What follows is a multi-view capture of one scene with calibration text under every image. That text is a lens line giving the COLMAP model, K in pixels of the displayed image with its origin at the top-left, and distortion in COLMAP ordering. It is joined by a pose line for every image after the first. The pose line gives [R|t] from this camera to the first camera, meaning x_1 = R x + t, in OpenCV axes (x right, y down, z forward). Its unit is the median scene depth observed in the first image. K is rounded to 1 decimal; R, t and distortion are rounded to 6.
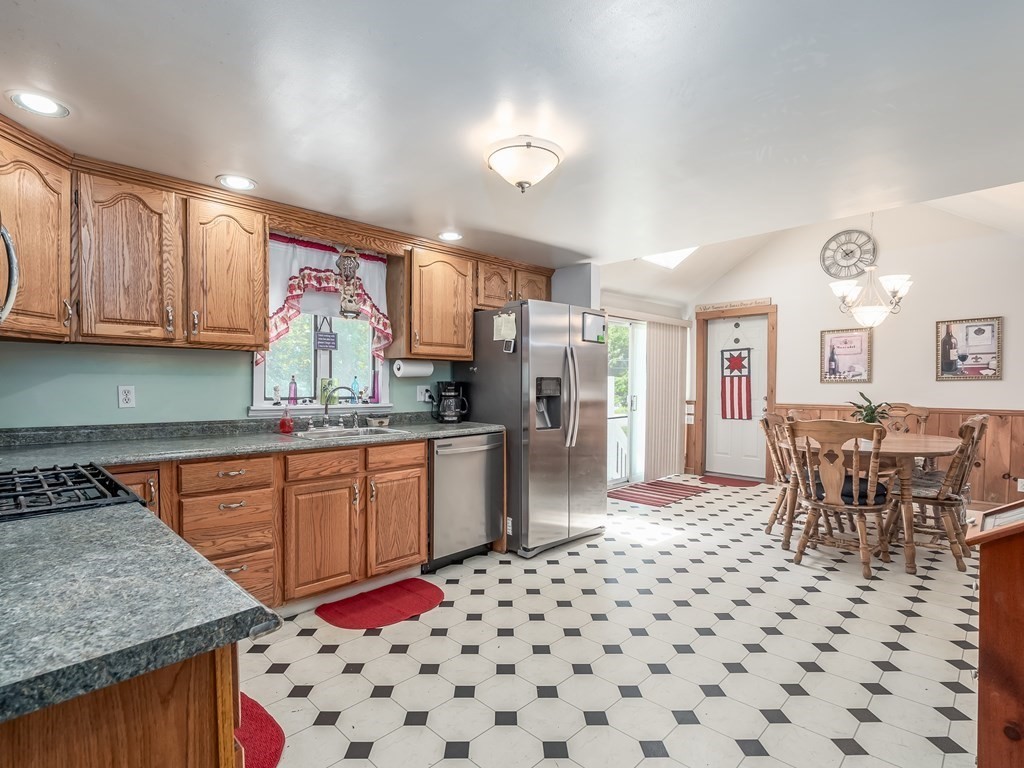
lens RADIAL K [[509.9, 0, 508.3], [0, 509.9, 395.7], [0, 0, 1]] dist [-0.013281, 0.000237]
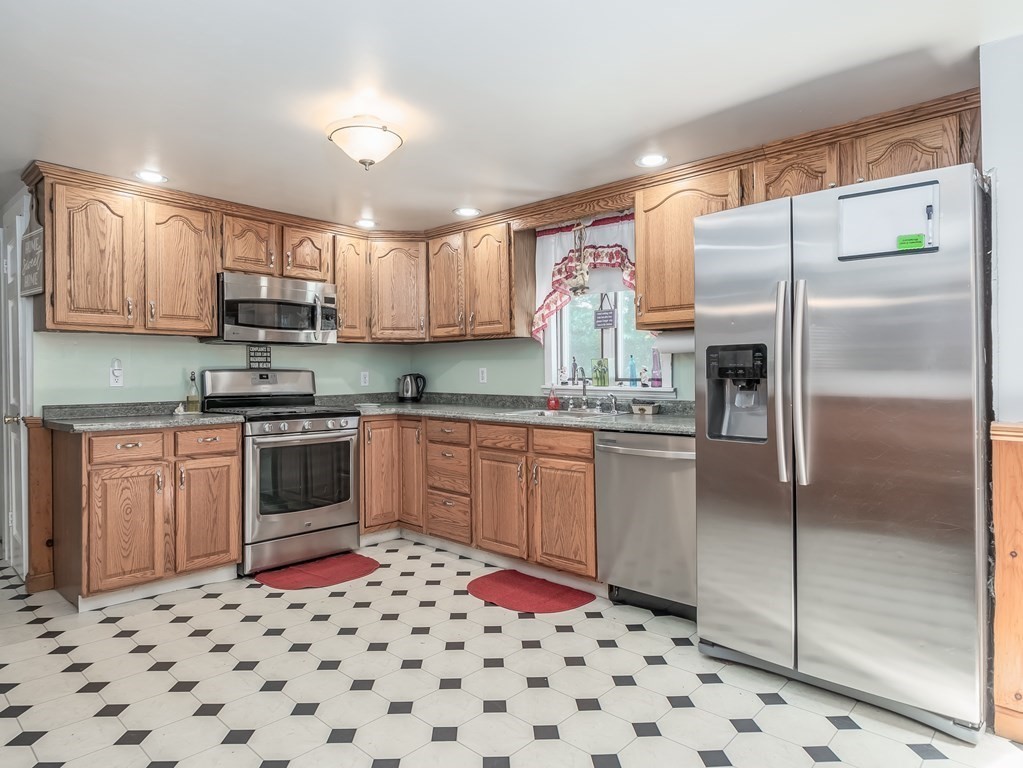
lens RADIAL K [[610.2, 0, 508.3], [0, 610.2, 377.9], [0, 0, 1]] dist [-0.005260, -0.000674]
pose [[0.034278, 0.002712, -0.999409, 0.958392], [-0.019328, 0.999811, 0.002050, 0.003918], [0.999225, 0.019246, 0.034324, 0.971917]]
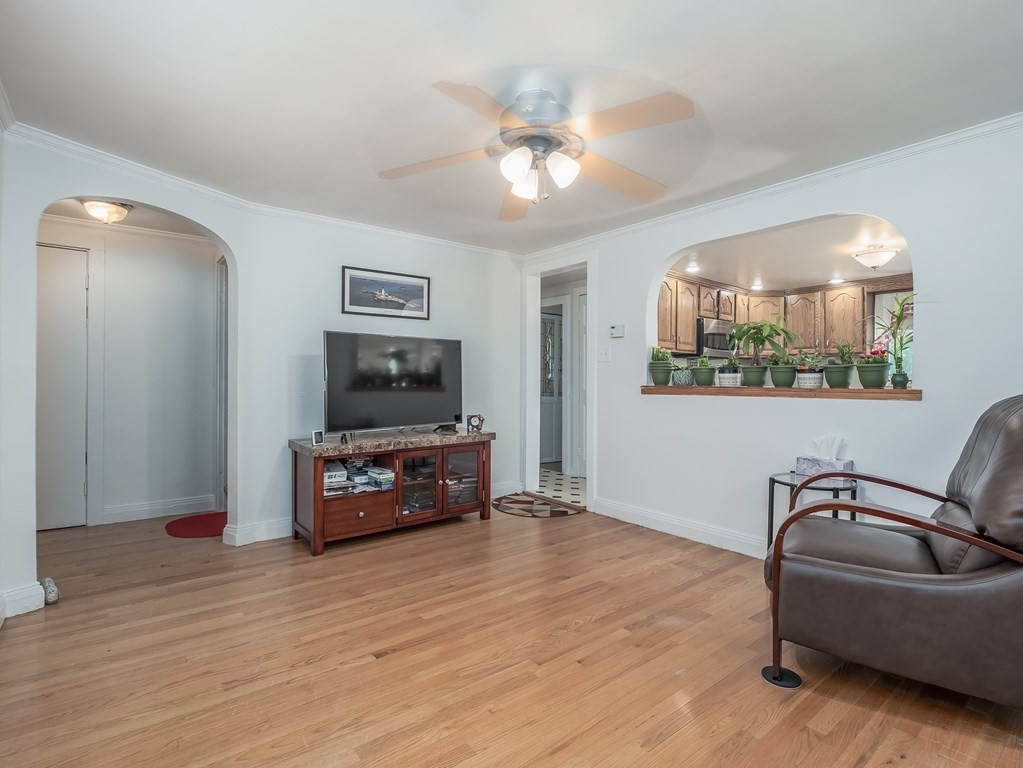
lens RADIAL K [[506.0, 0, 508.8], [0, 506.0, 385.2], [0, 0, 1]] dist [-0.017216, -0.000456]
pose [[-0.121538, 0.002638, -0.992583, 1.663687], [-0.031433, 0.999485, 0.006506, 0.061058], [0.992089, 0.031991, -0.121393, -0.128711]]
